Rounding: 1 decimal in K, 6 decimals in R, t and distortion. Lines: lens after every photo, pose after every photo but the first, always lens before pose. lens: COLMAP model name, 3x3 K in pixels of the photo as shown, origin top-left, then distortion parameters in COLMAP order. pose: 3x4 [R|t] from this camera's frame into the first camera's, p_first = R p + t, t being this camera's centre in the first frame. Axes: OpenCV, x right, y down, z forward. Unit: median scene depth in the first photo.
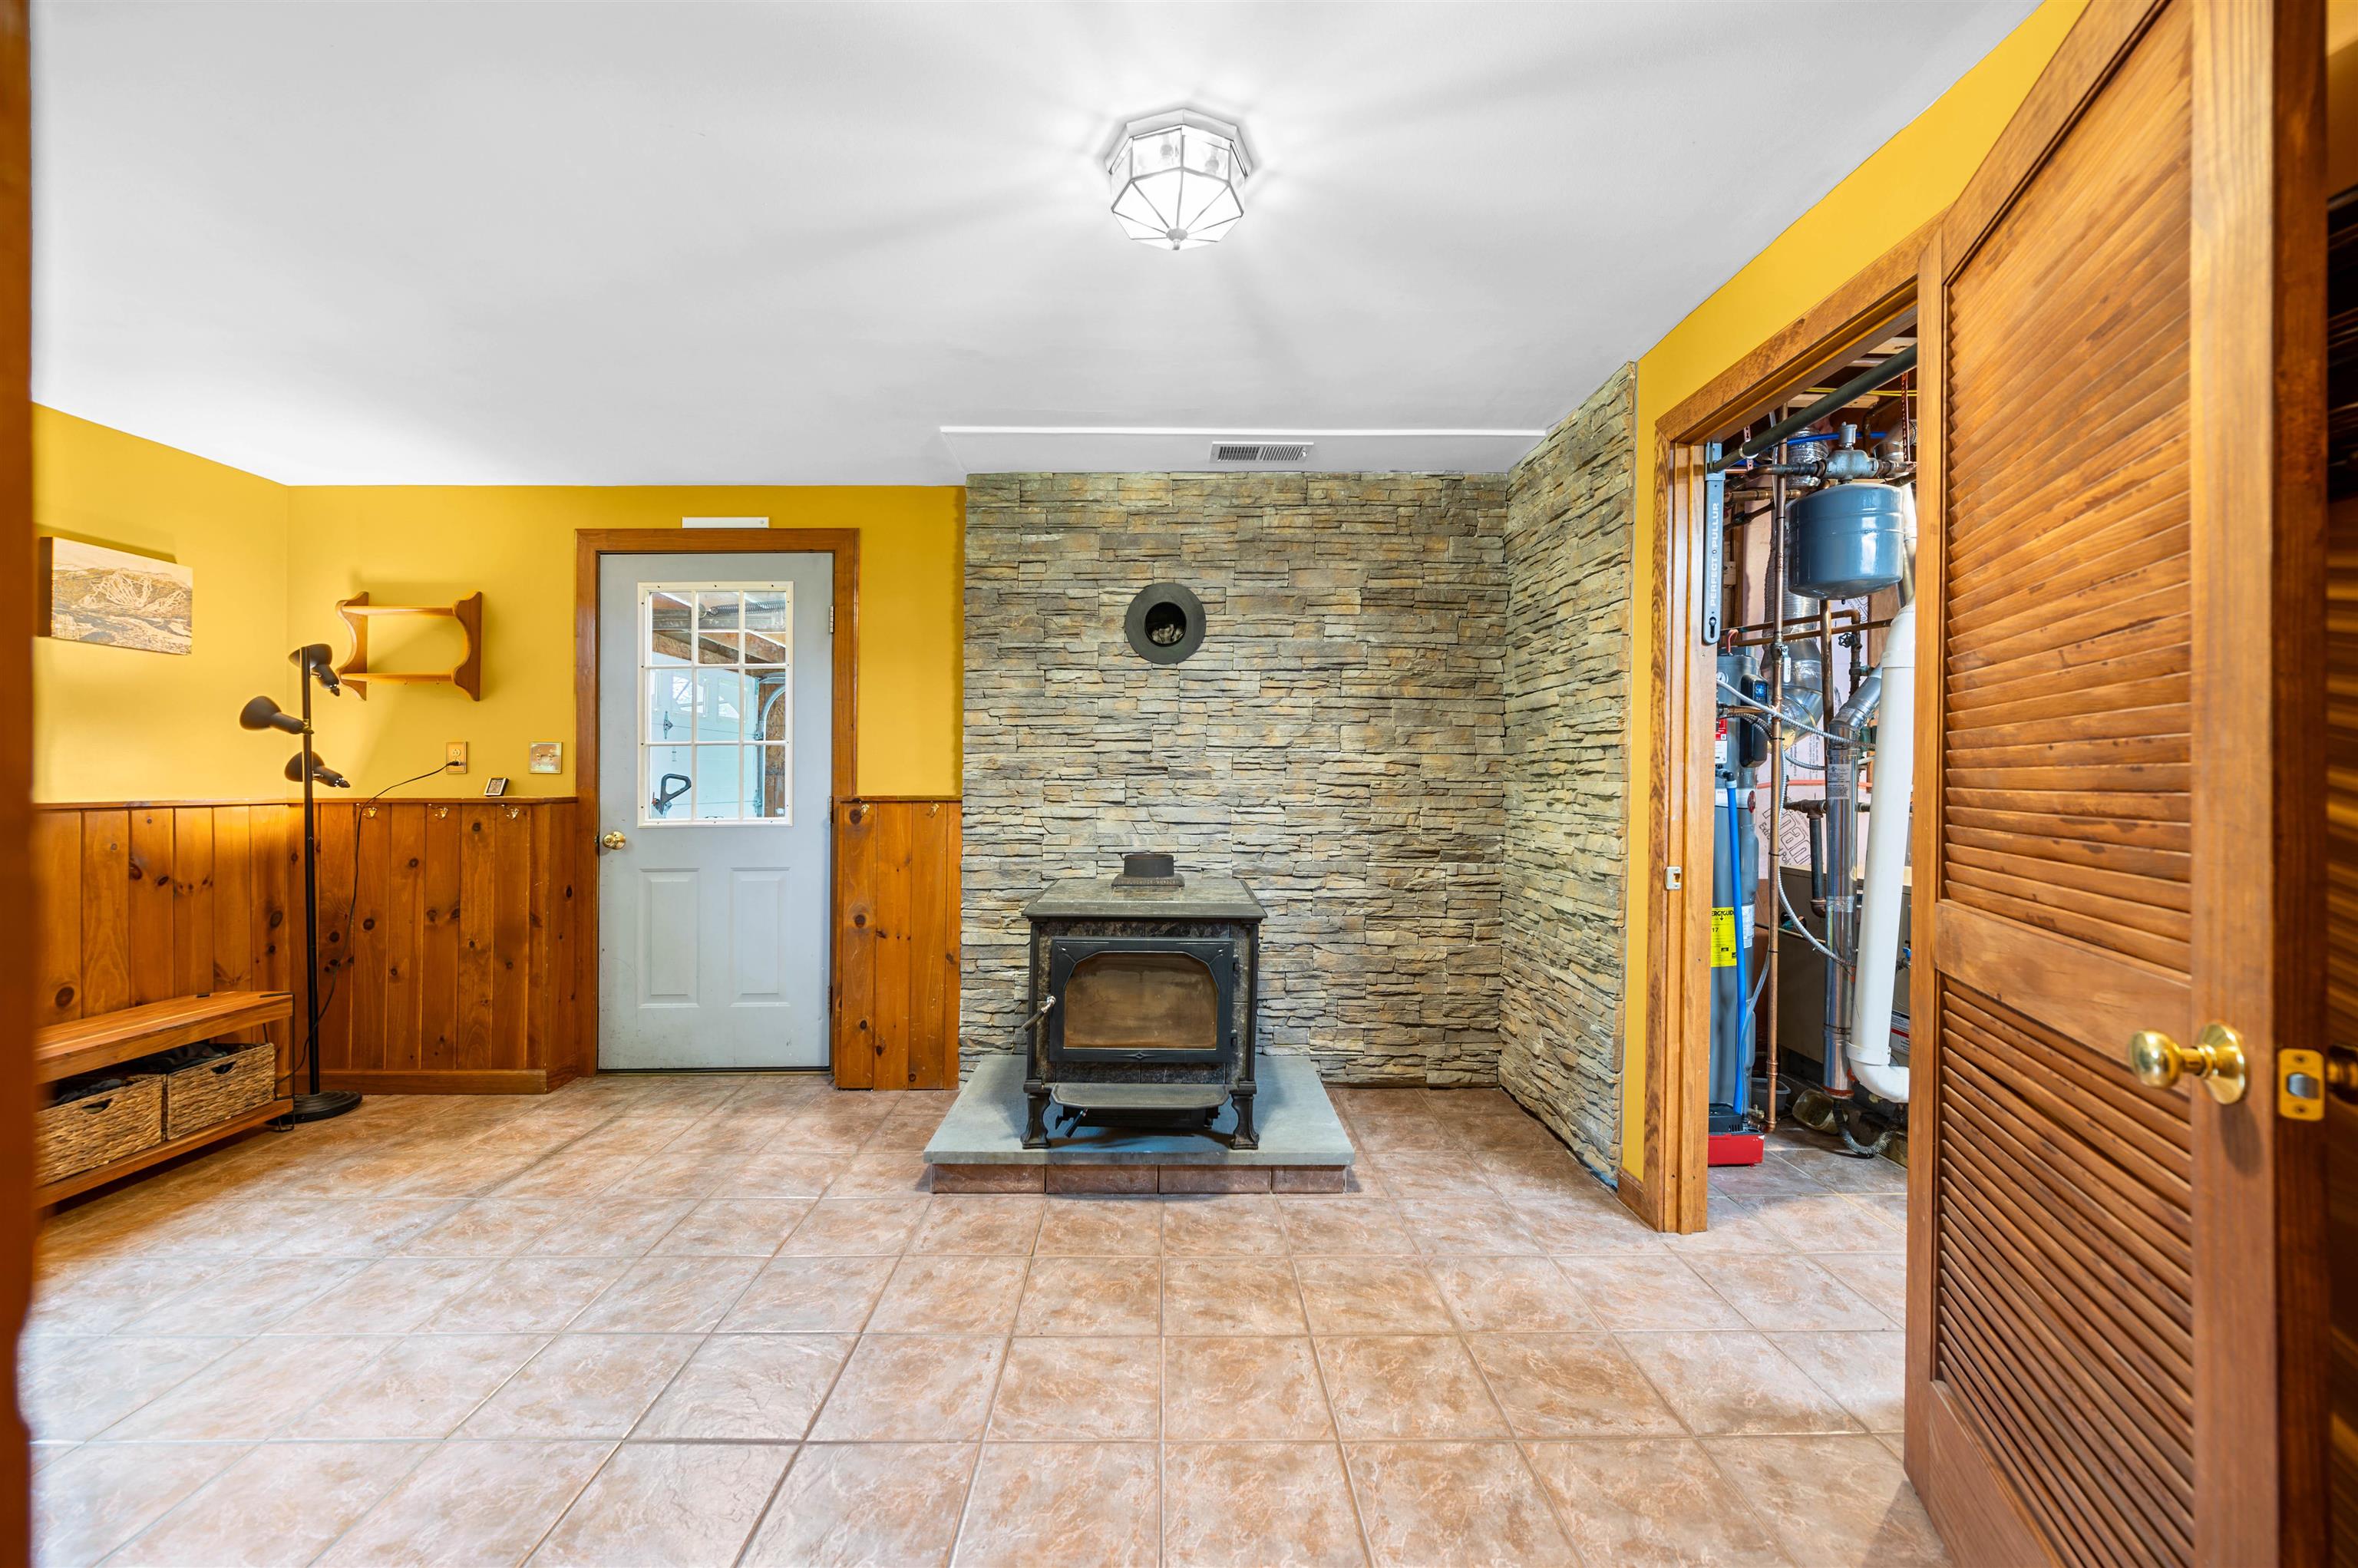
lens RADIAL K [[942.1, 0, 1184.4], [0, 942.1, 796.3], [0, 0, 1]] dist [-0.000138, -0.000132]
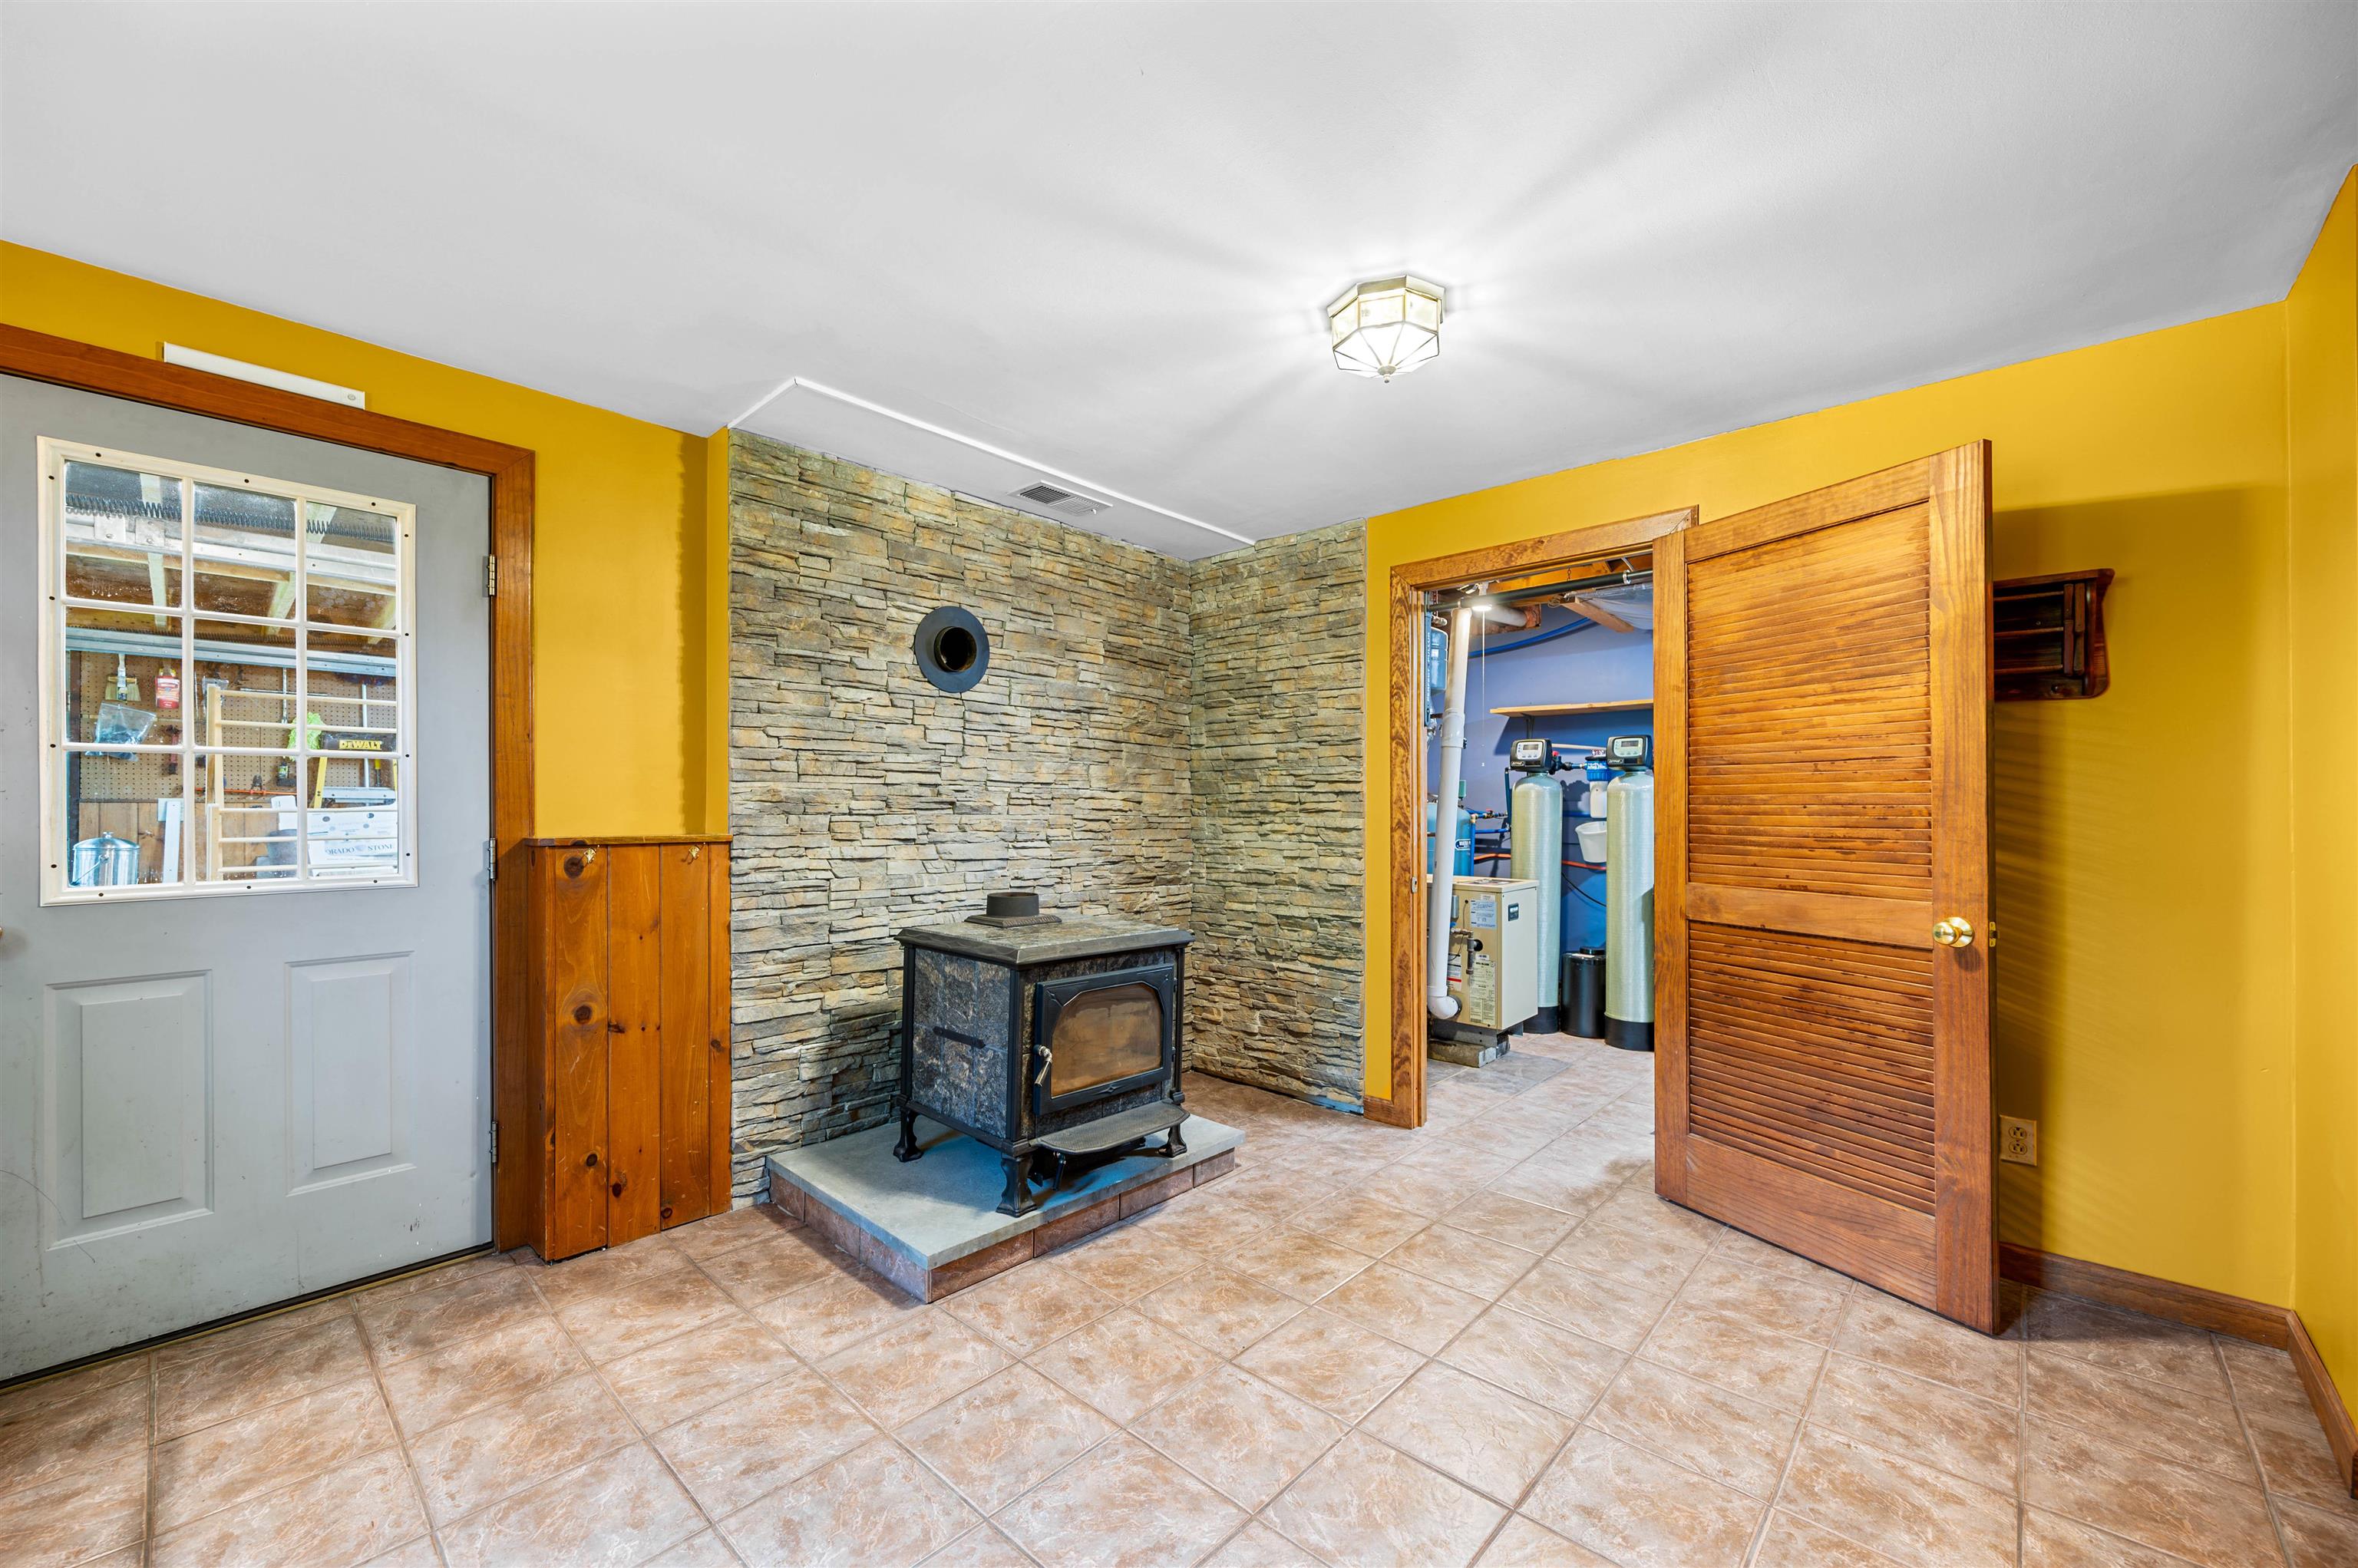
lens RADIAL K [[938.5, 0, 1169.9], [0, 938.5, 822.2], [0, 0, 1]] dist [-0.000323, -0.000071]
pose [[0.681409, -0.004805, 0.731887, -0.560189], [0.006768, 0.999977, 0.000264, -0.009027], [-0.731872, 0.004774, 0.681425, 0.199091]]
